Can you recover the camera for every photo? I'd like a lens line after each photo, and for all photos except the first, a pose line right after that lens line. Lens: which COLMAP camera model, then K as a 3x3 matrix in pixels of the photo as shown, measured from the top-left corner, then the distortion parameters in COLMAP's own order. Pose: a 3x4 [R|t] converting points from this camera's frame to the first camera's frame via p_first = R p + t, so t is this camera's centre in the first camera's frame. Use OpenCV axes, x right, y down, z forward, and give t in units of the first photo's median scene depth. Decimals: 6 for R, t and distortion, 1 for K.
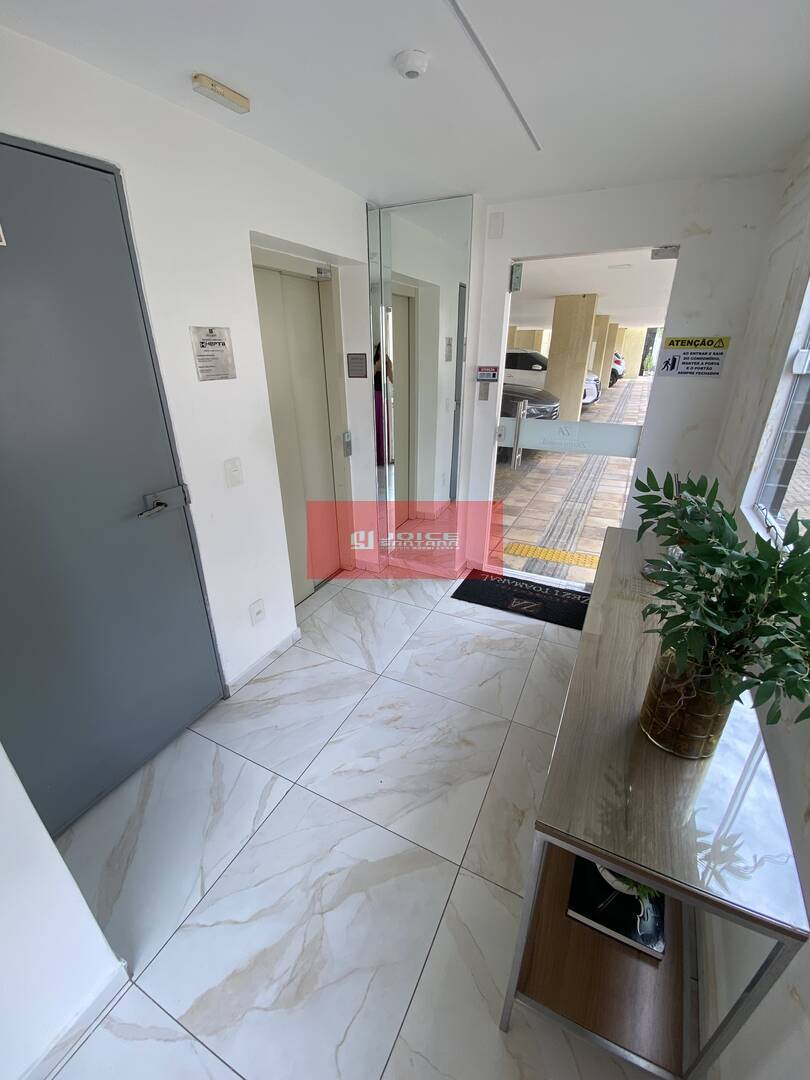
lens RADIAL K [[440.1, 0, 402.0], [0, 440.1, 545.2], [0, 0, 1]] dist [0.014594, -0.017617]
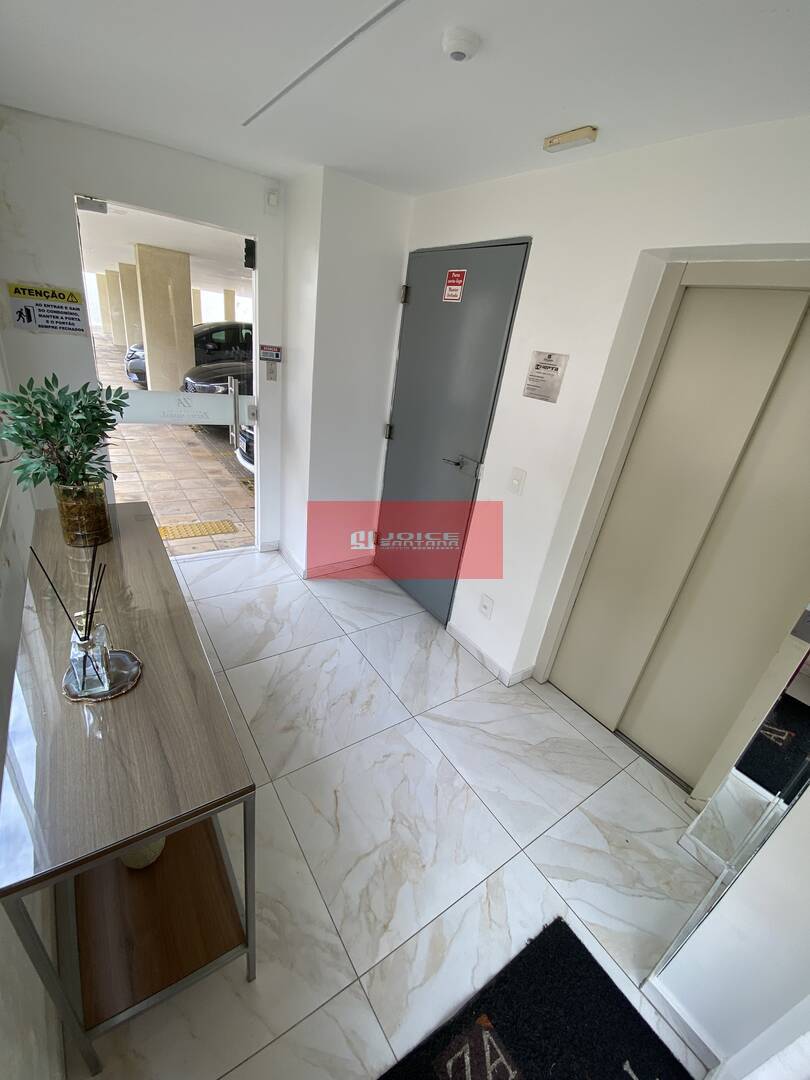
lens RADIAL K [[440.1, 0, 402.0], [0, 440.1, 545.2], [0, 0, 1]] dist [0.014594, -0.017617]
pose [[-0.486895, 0.334142, -0.807020, 0.730099], [-0.465941, 0.682137, 0.563549, -0.568029], [0.738804, 0.650413, -0.176439, 1.139648]]
